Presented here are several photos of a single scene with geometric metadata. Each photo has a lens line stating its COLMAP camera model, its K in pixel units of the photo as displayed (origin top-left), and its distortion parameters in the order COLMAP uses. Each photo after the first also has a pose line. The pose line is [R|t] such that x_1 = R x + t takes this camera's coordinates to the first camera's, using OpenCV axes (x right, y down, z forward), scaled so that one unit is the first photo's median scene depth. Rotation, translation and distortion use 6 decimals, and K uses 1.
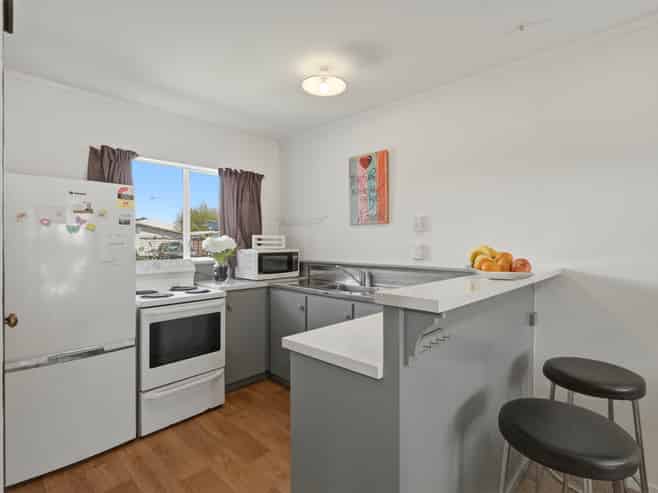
lens RADIAL K [[312.4, 0, 329.0], [0, 312.4, 246.5], [0, 0, 1]] dist [-0.000487, -0.000064]
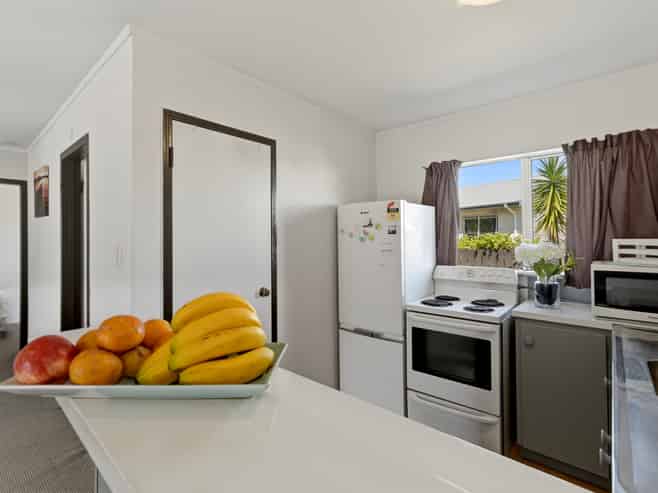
lens RADIAL K [[319.1, 0, 330.3], [0, 319.1, 240.7], [0, 0, 1]] dist [-0.002691, -0.000683]
pose [[0.093407, -0.000061, -0.995628, 0.370740], [-0.014946, 0.999887, -0.001463, -0.030174], [0.995516, 0.015017, 0.093396, 0.485137]]
